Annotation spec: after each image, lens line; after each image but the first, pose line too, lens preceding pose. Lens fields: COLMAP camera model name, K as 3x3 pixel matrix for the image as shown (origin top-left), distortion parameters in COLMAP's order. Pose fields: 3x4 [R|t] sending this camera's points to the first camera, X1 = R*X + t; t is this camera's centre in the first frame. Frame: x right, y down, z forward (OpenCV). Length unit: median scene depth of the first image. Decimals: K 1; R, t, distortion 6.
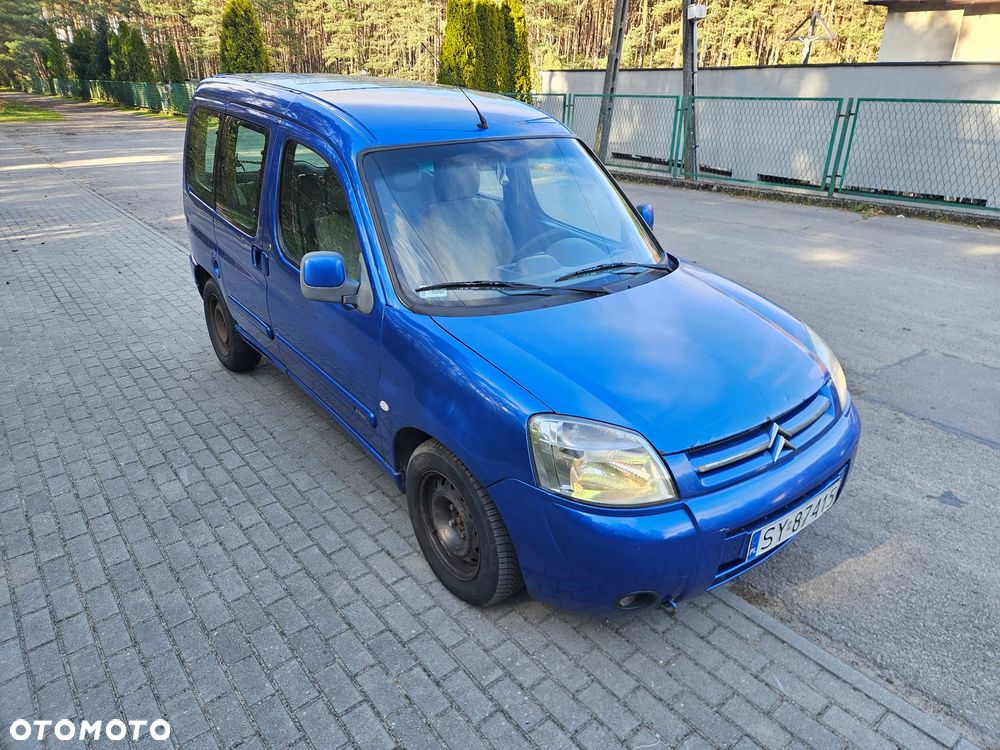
lens RADIAL K [[666.2, 0, 498.2], [0, 666.2, 377.5], [0, 0, 1]] dist [0.072361, -0.054792]
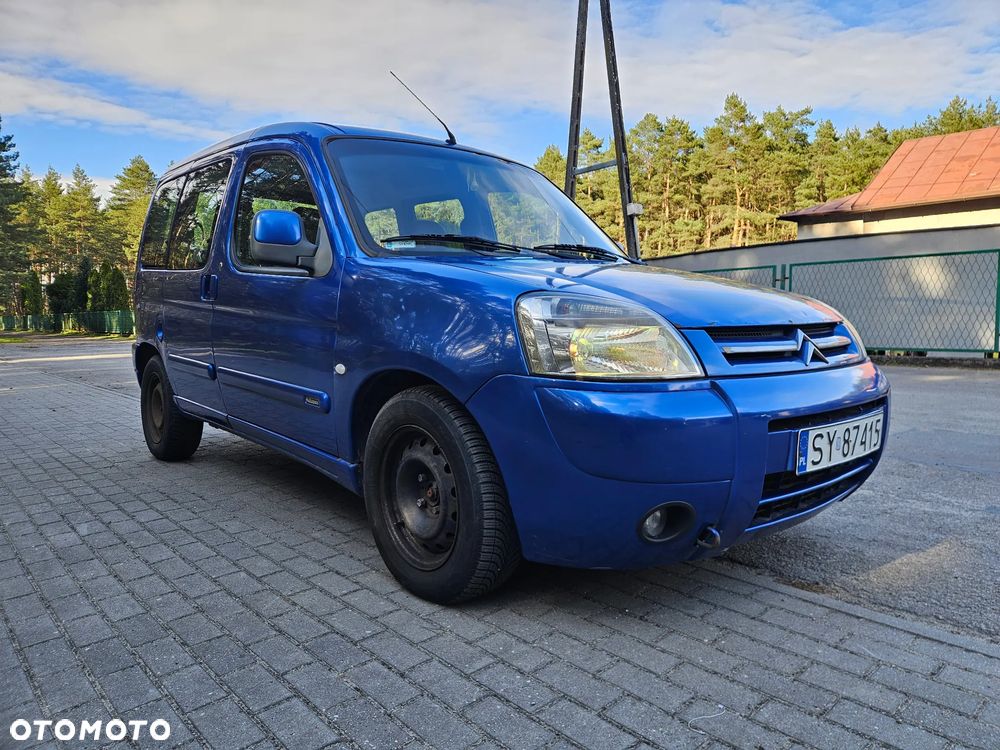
lens RADIAL K [[670.9, 0, 502.9], [0, 670.9, 371.2], [0, 0, 1]] dist [0.069358, -0.053449]
pose [[0.997704, -0.018607, 0.065112, -0.022017], [0.039080, 0.943448, -0.329210, 0.348493], [-0.055304, 0.330999, 0.942009, 0.195700]]
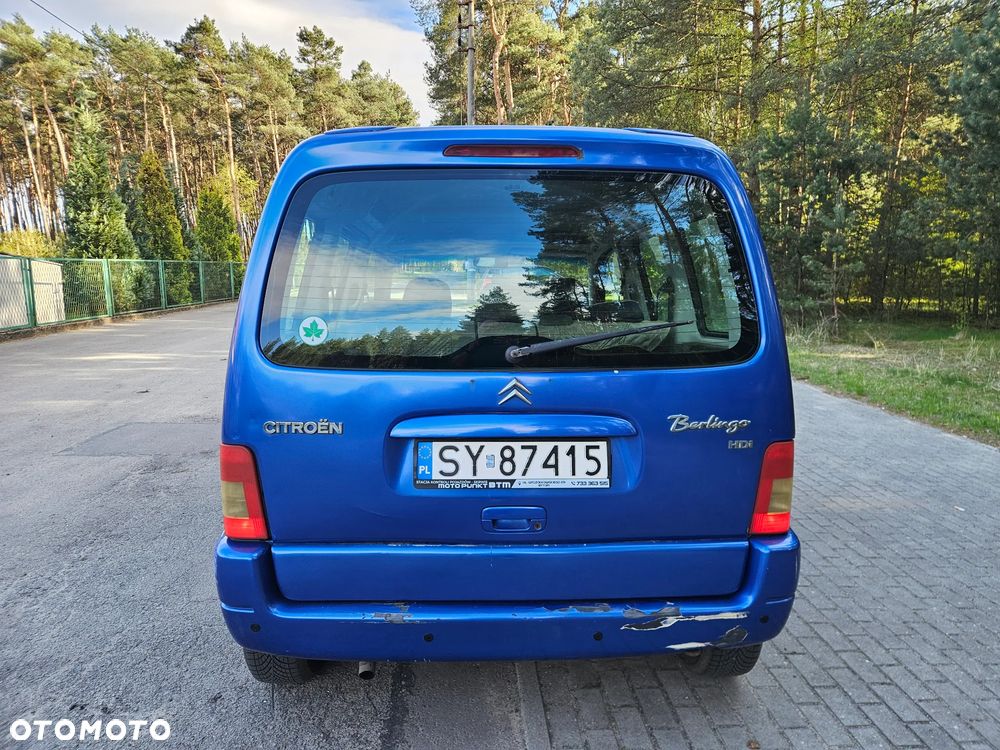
lens RADIAL K [[666.2, 0, 498.2], [0, 666.2, 377.5], [0, 0, 1]] dist [0.072361, -0.054792]
pose [[-0.821734, -0.097768, 0.561421, -1.002639], [0.222334, 0.852098, 0.473811, -0.944432], [-0.524710, 0.514169, -0.678461, 2.517902]]
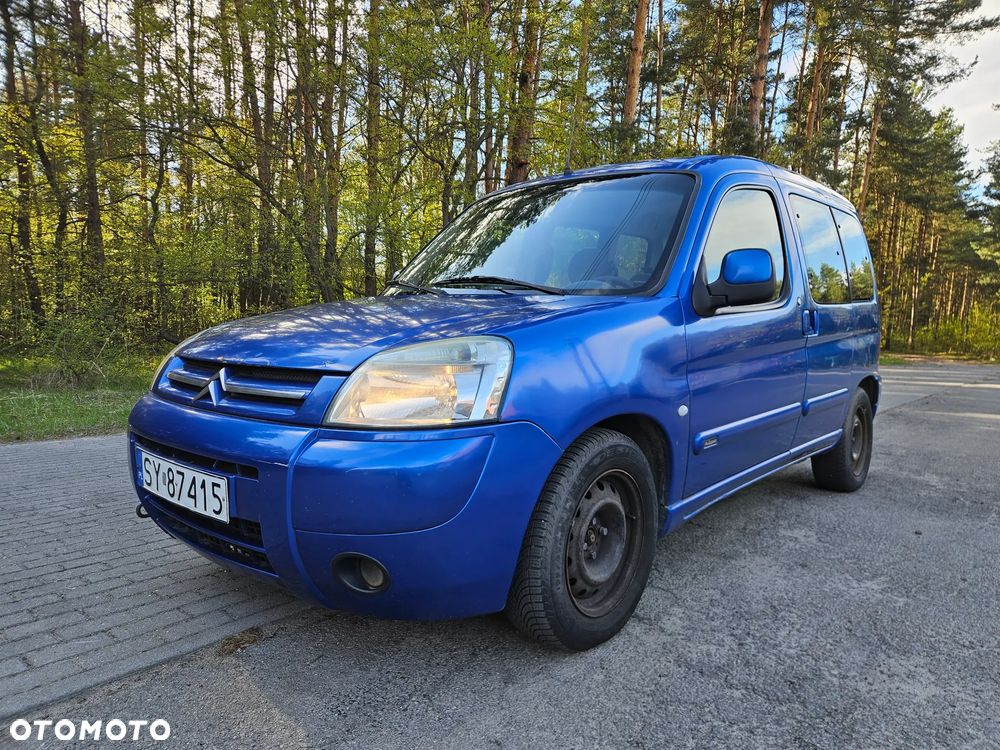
lens RADIAL K [[673.0, 0, 500.0], [0, 673.0, 375.0], [0, 0, 1]] dist [0.062404, -0.050301]
pose [[0.203432, 0.075828, -0.976148, 1.181048], [-0.421477, 0.906672, -0.017406, -0.050242], [0.883726, 0.414965, 0.216406, 1.006574]]
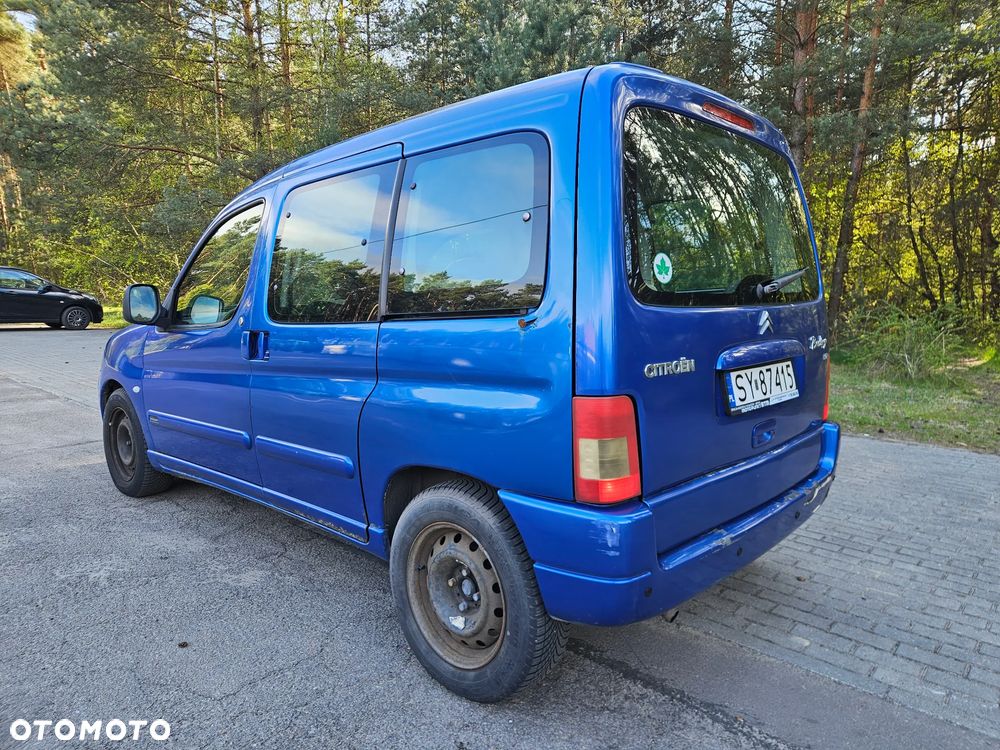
lens RADIAL K [[666.2, 0, 498.2], [0, 666.2, 377.5], [0, 0, 1]] dist [0.072361, -0.054792]
pose [[-0.985118, 0.011194, -0.171512, -0.138910], [-0.080565, 0.851391, 0.518308, -0.939675], [0.151826, 0.524413, -0.837819, 2.723039]]
